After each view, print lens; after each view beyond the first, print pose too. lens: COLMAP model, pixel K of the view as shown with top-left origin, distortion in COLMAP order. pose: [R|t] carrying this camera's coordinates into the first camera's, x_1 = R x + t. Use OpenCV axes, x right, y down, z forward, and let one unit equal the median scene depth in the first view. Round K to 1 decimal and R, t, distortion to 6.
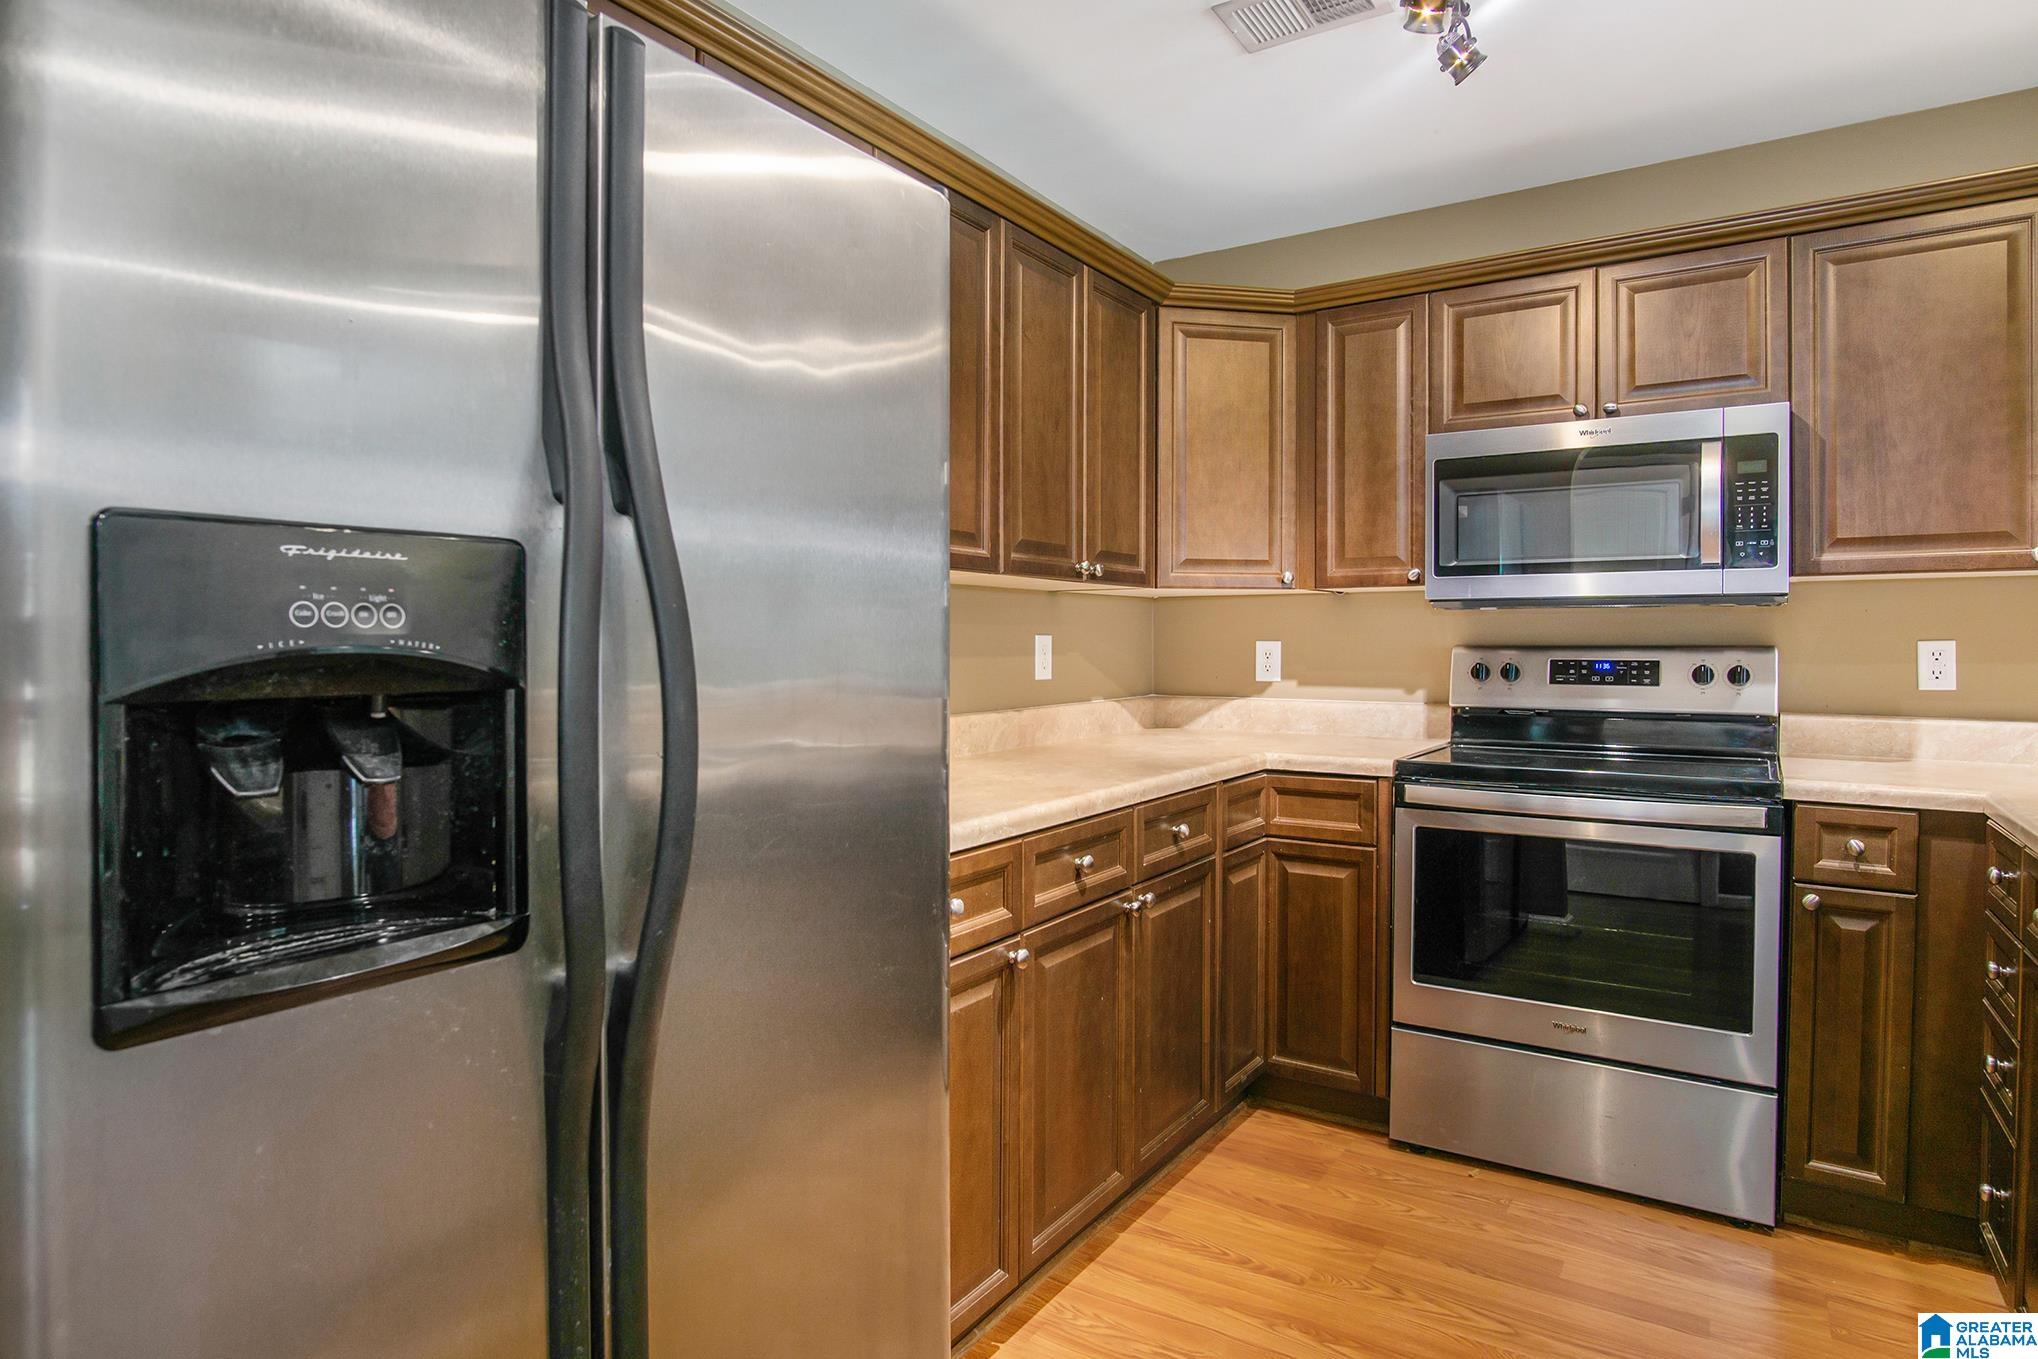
lens RADIAL K [[1096.1, 0, 1003.3], [0, 1096.1, 669.9], [0, 0, 1]] dist [-0.037845, 0.009567]
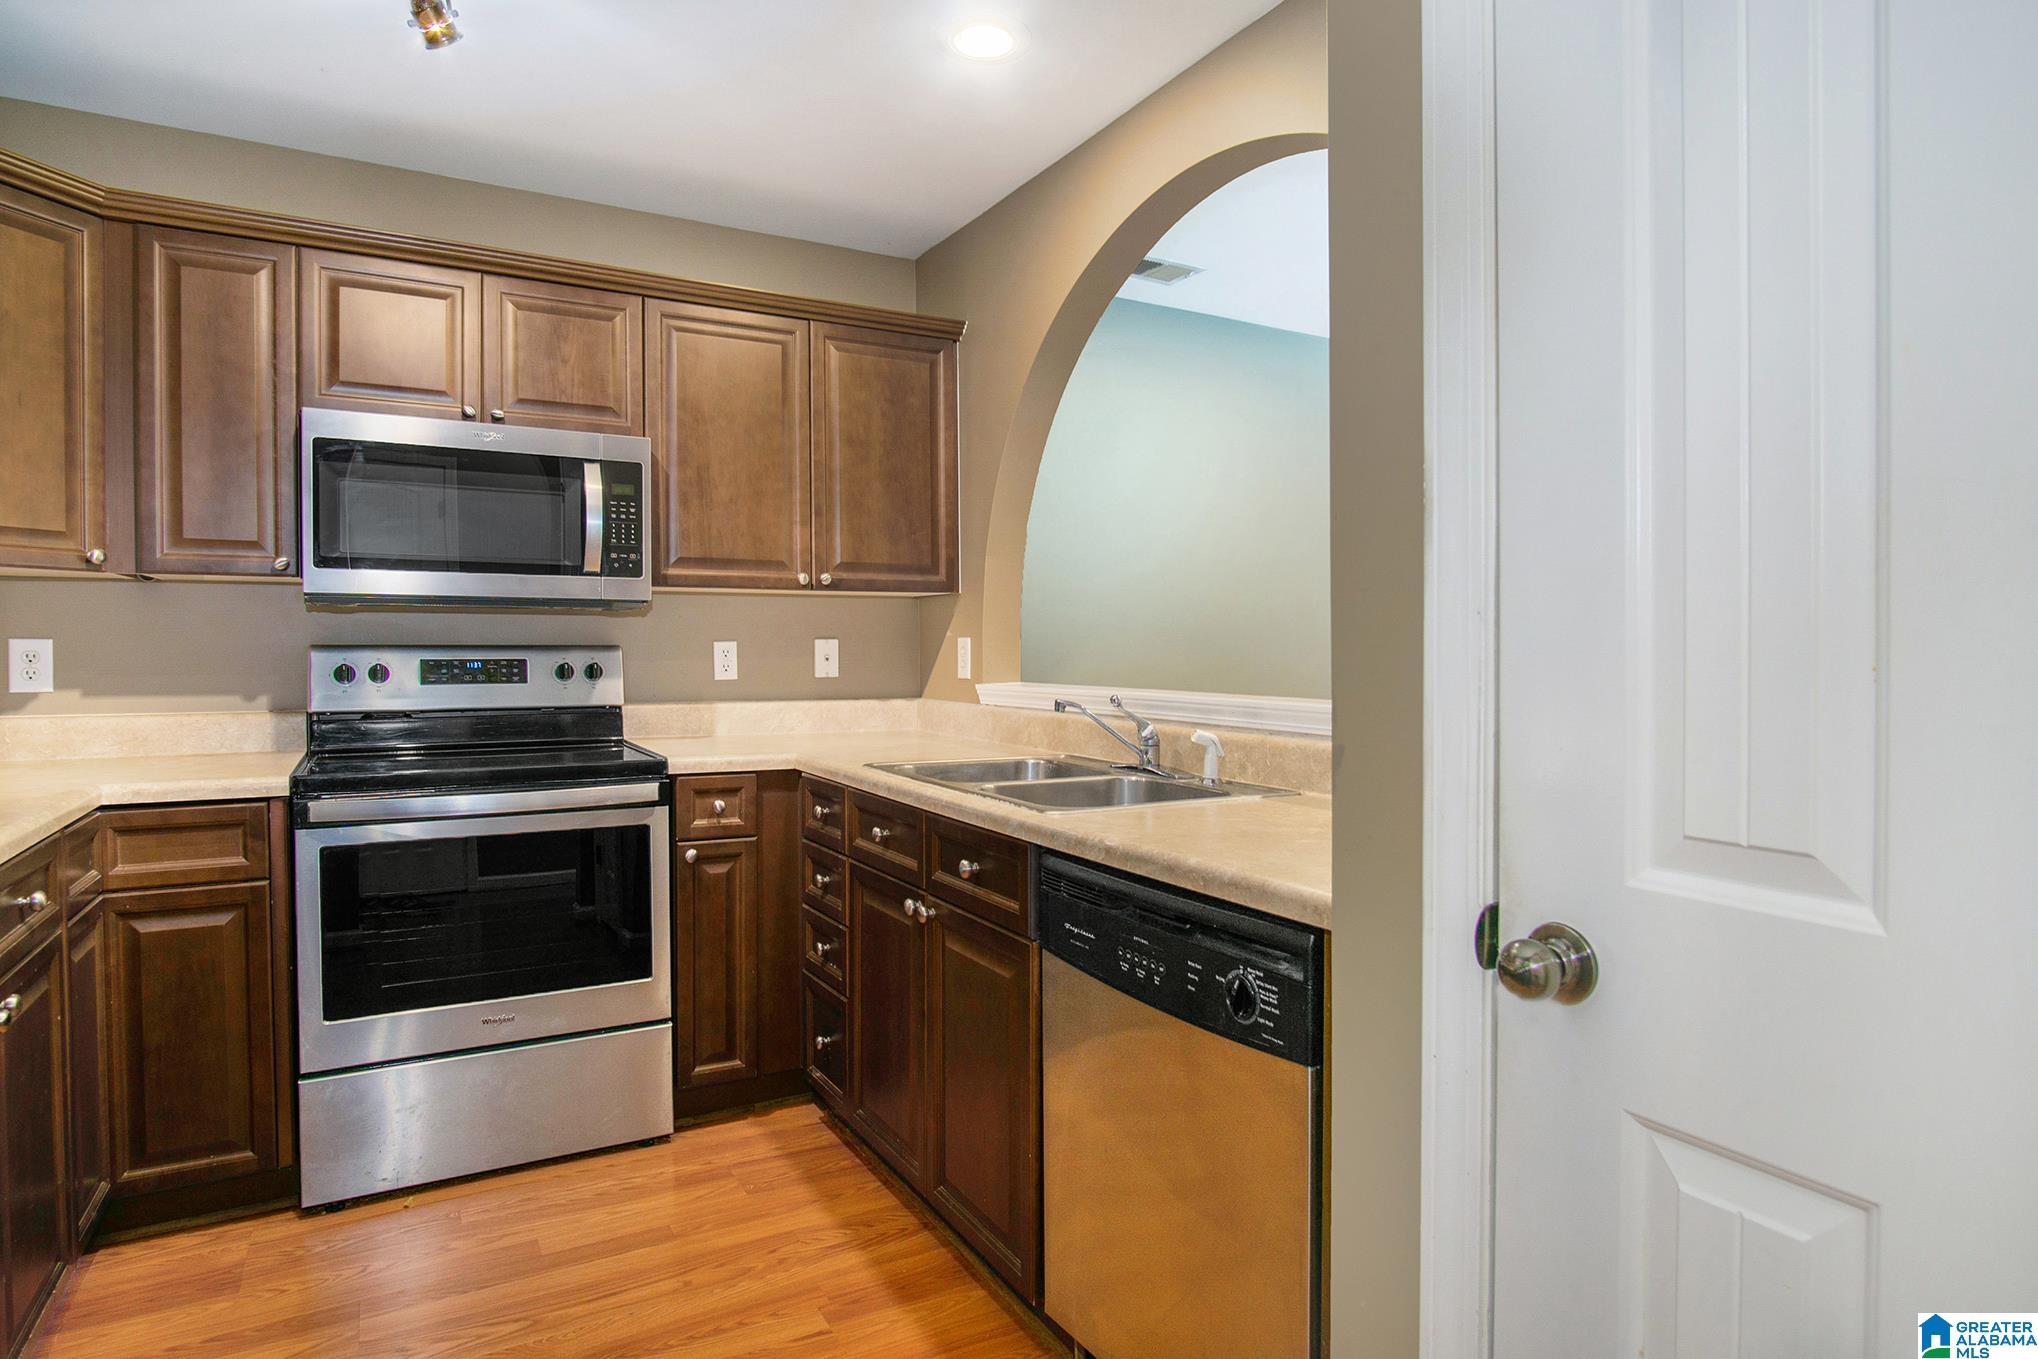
lens RADIAL K [[1109.1, 0, 1015.3], [0, 1109.1, 681.8], [0, 0, 1]] dist [-0.034149, 0.013025]
pose [[0.456112, -0.027691, 0.889491, -0.156989], [0.018005, 0.999598, 0.021886, -0.001549], [-0.889740, 0.006032, 0.456427, 0.085895]]
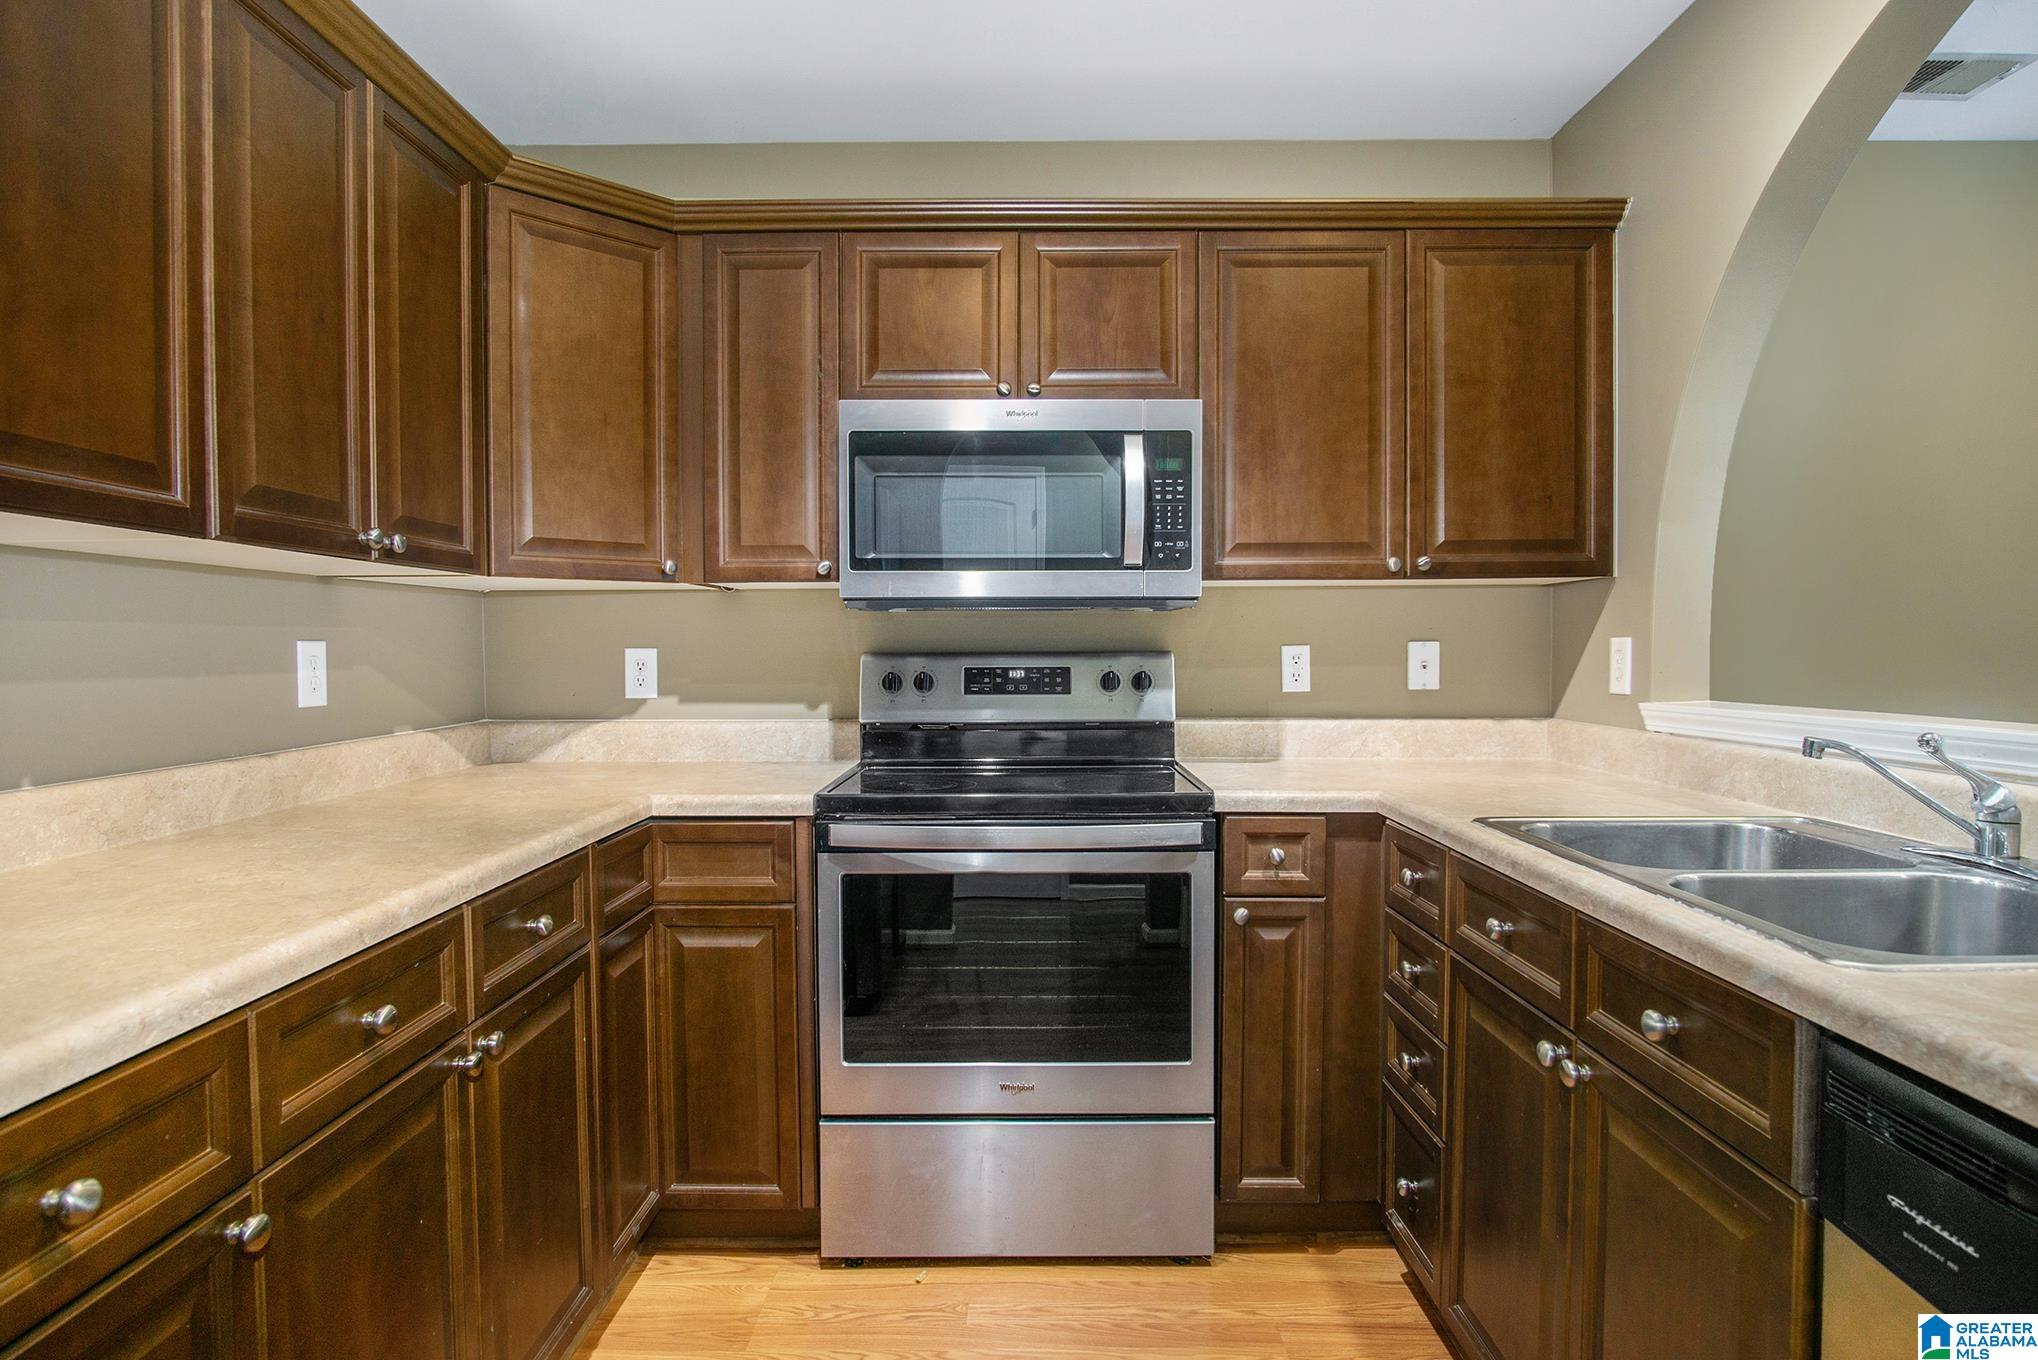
lens RADIAL K [[1138.2, 0, 1017.1], [0, 1138.2, 689.5], [0, 0, 1]] dist [-0.026753, 0.001593]
pose [[0.836356, -0.022778, 0.547713, 0.023867], [0.017028, 0.999734, 0.015576, -0.006057], [-0.547922, -0.003701, 0.836521, 0.215348]]
